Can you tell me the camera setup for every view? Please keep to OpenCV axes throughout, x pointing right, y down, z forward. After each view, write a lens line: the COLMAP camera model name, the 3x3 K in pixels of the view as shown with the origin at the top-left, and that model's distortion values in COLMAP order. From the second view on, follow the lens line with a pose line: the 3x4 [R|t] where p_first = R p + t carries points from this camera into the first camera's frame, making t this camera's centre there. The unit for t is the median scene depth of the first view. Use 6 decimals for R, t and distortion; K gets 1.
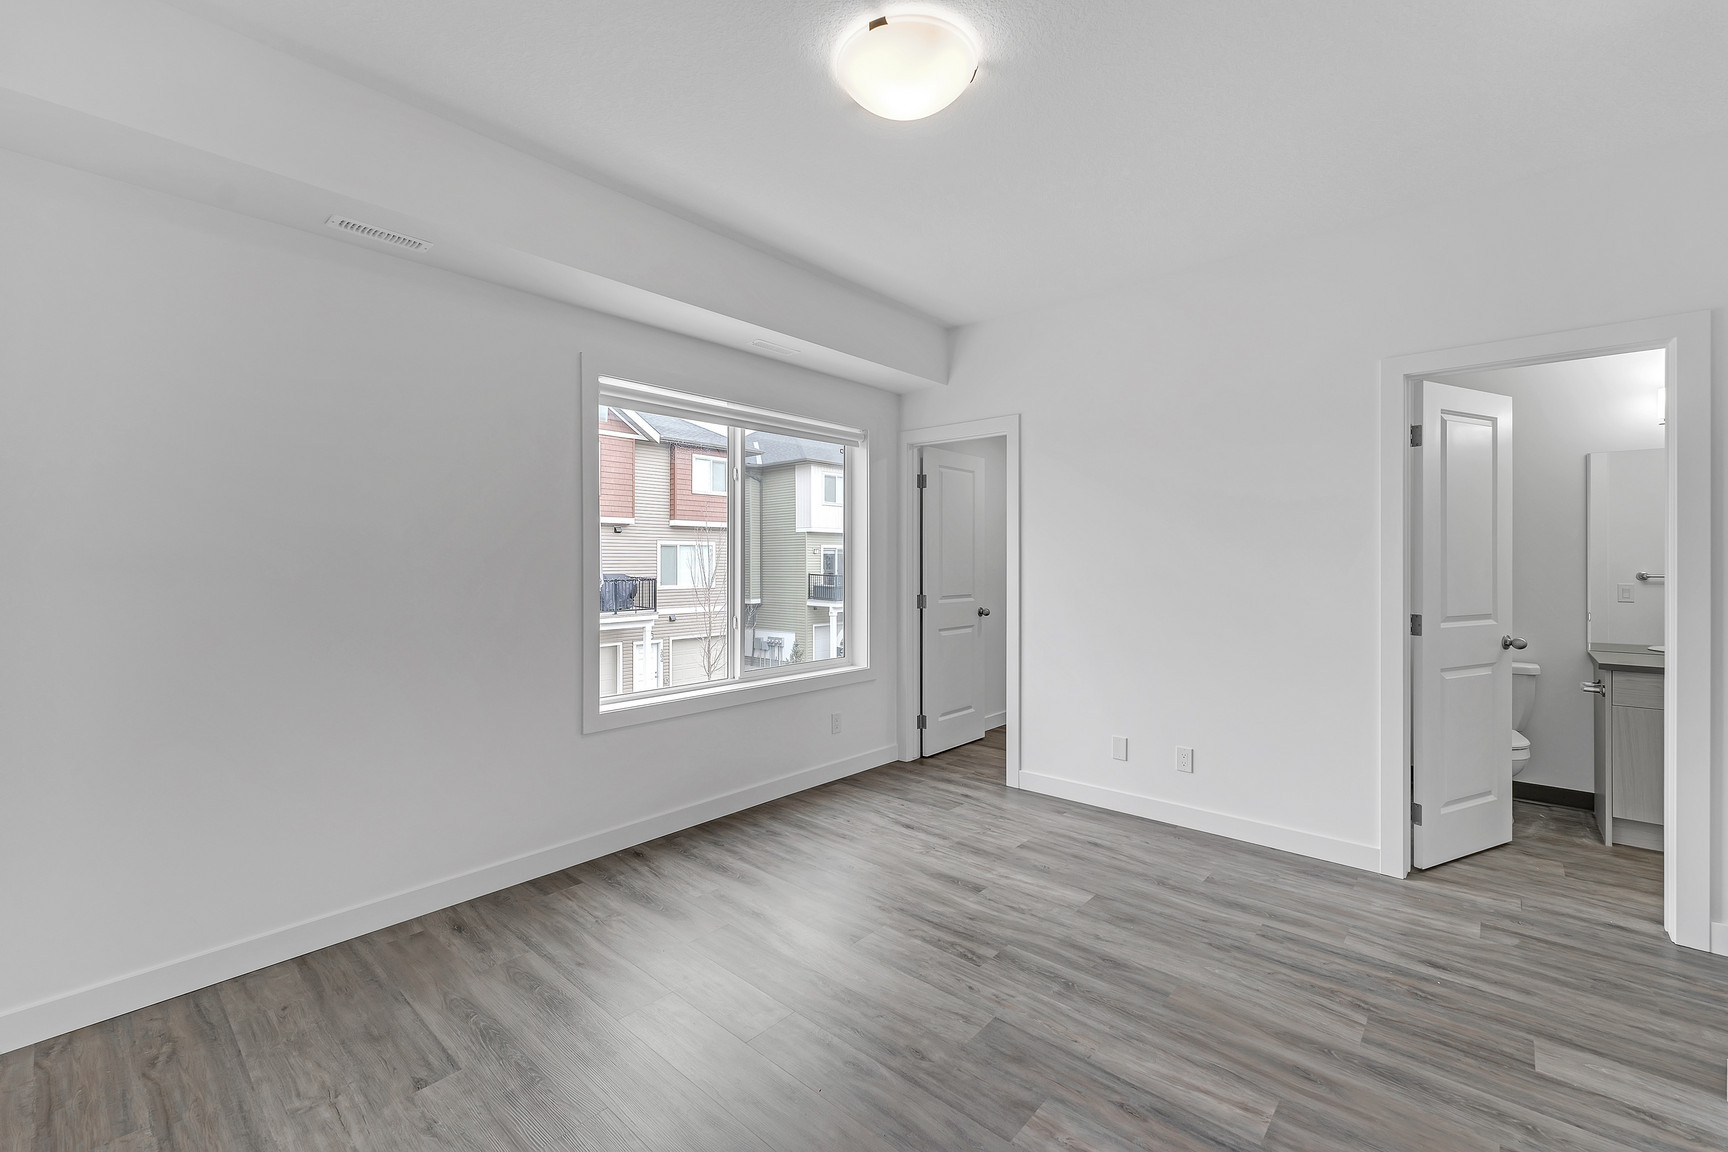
lens RADIAL K [[726.9, 0, 865.9], [0, 726.9, 557.2], [0, 0, 1]] dist [0.001393, 0.000151]
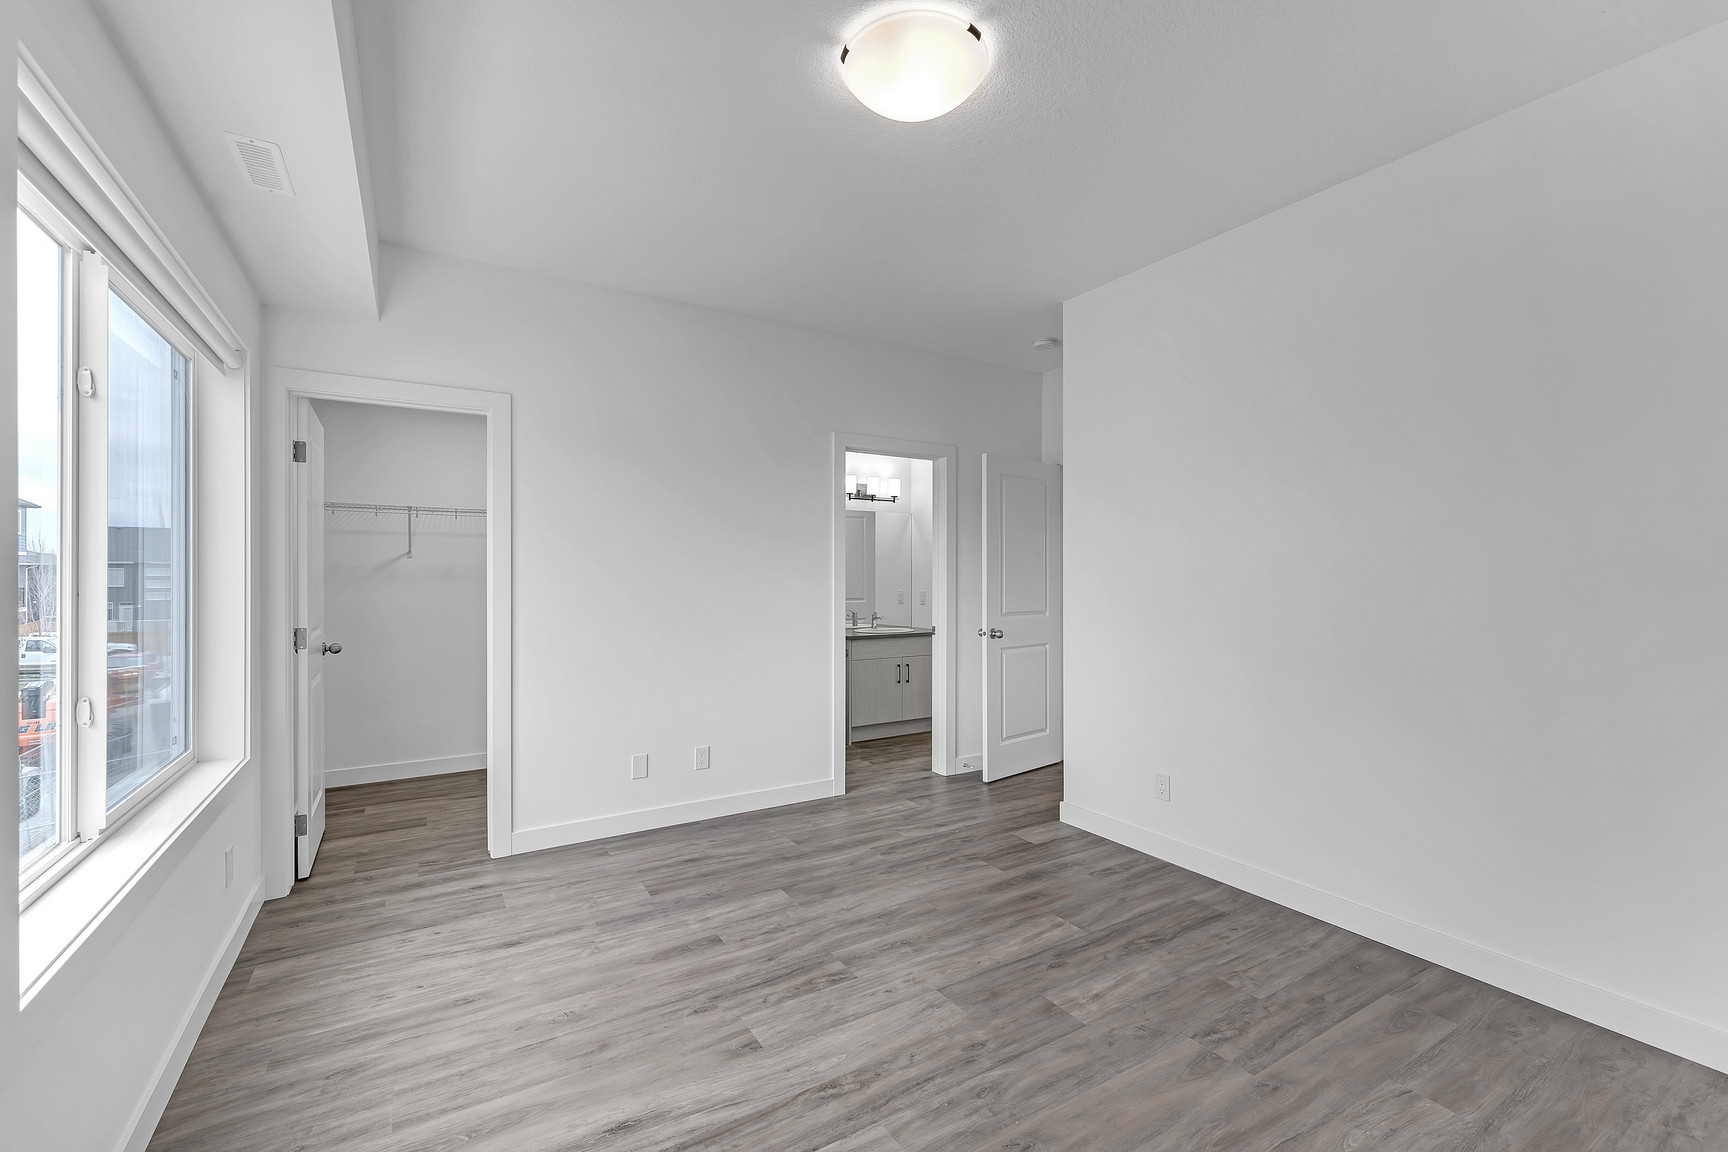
lens RADIAL K [[716.5, 0, 863.9], [0, 716.5, 571.9], [0, 0, 1]] dist [-0.000562, 0.000252]
pose [[0.294396, 0.004015, 0.955675, -0.635374], [-0.003224, 0.999990, -0.003208, 0.004929], [-0.955678, -0.002137, 0.294406, 0.564923]]
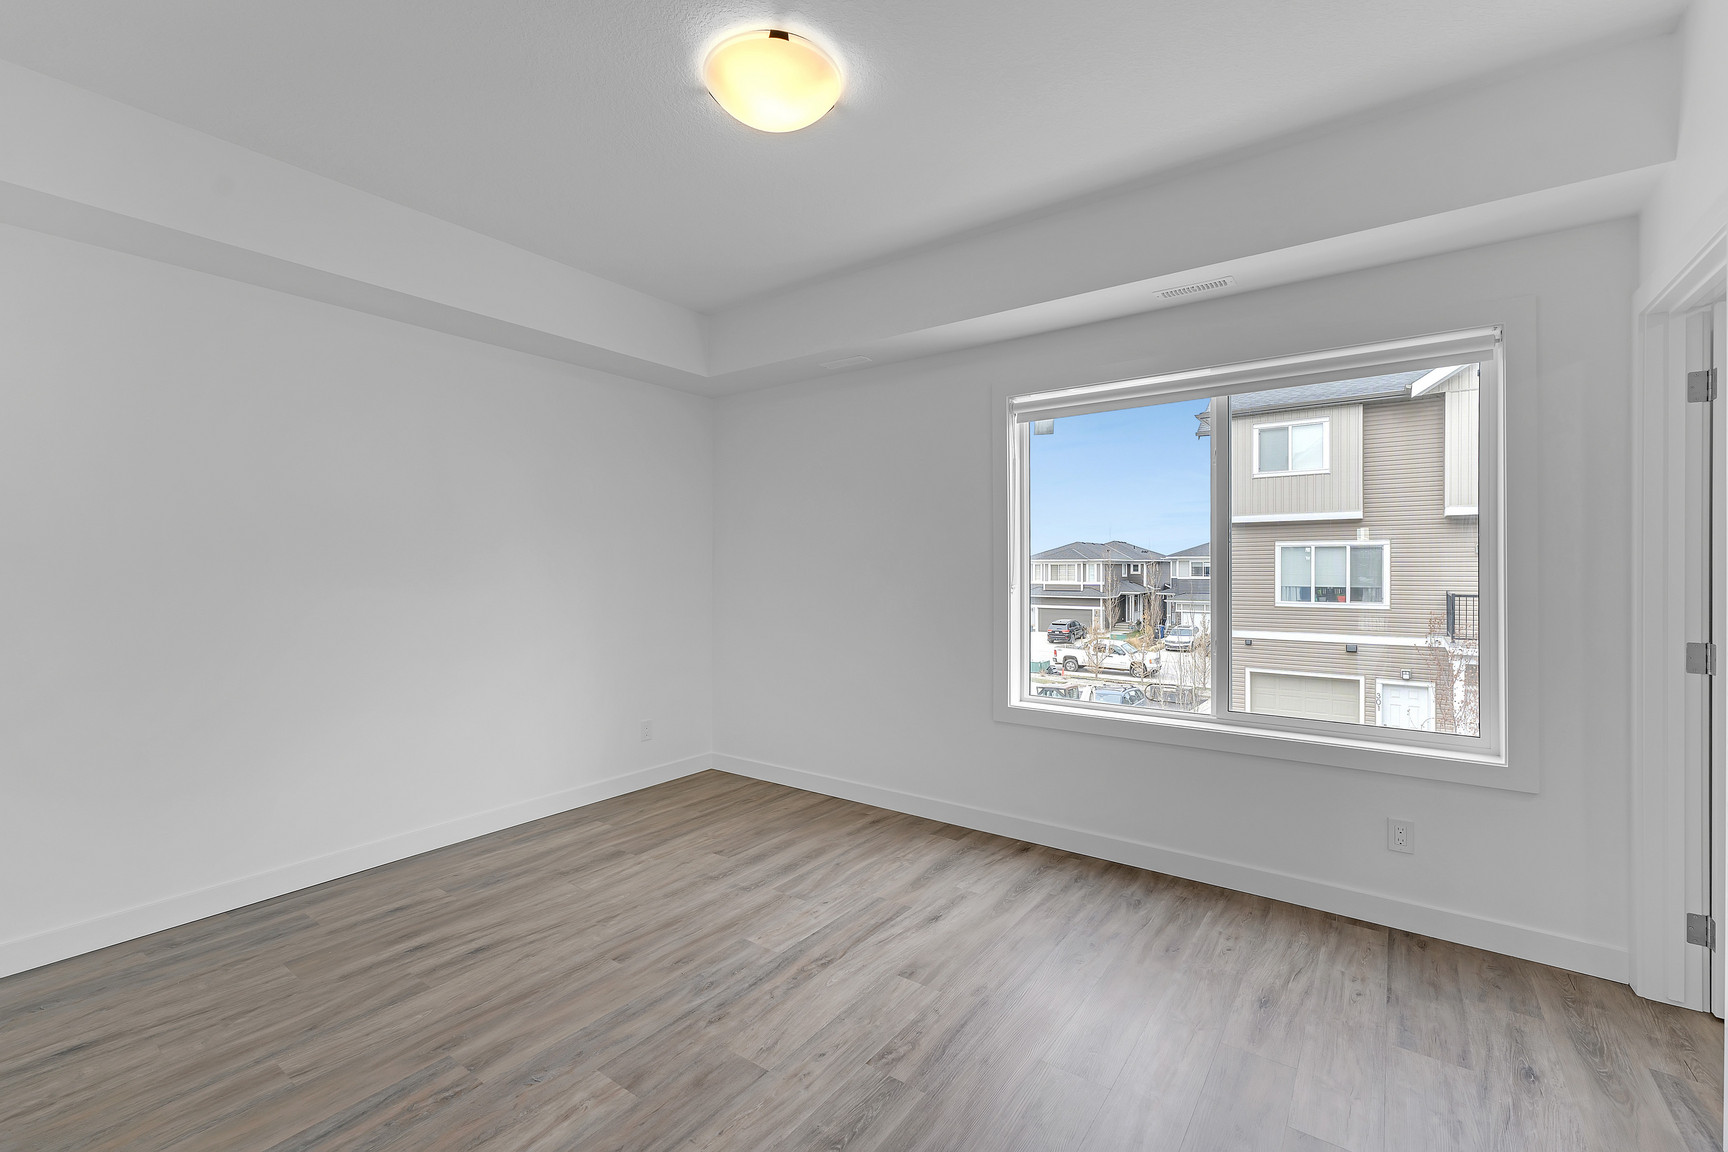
lens RADIAL K [[724.8, 0, 859.7], [0, 724.8, 566.9], [0, 0, 1]] dist [0.002894, 0.000435]
pose [[0.095282, -0.000239, -0.995450, 0.788161], [0.005898, 0.999983, 0.000325, -0.002349], [0.995433, -0.005902, 0.095282, 0.738779]]
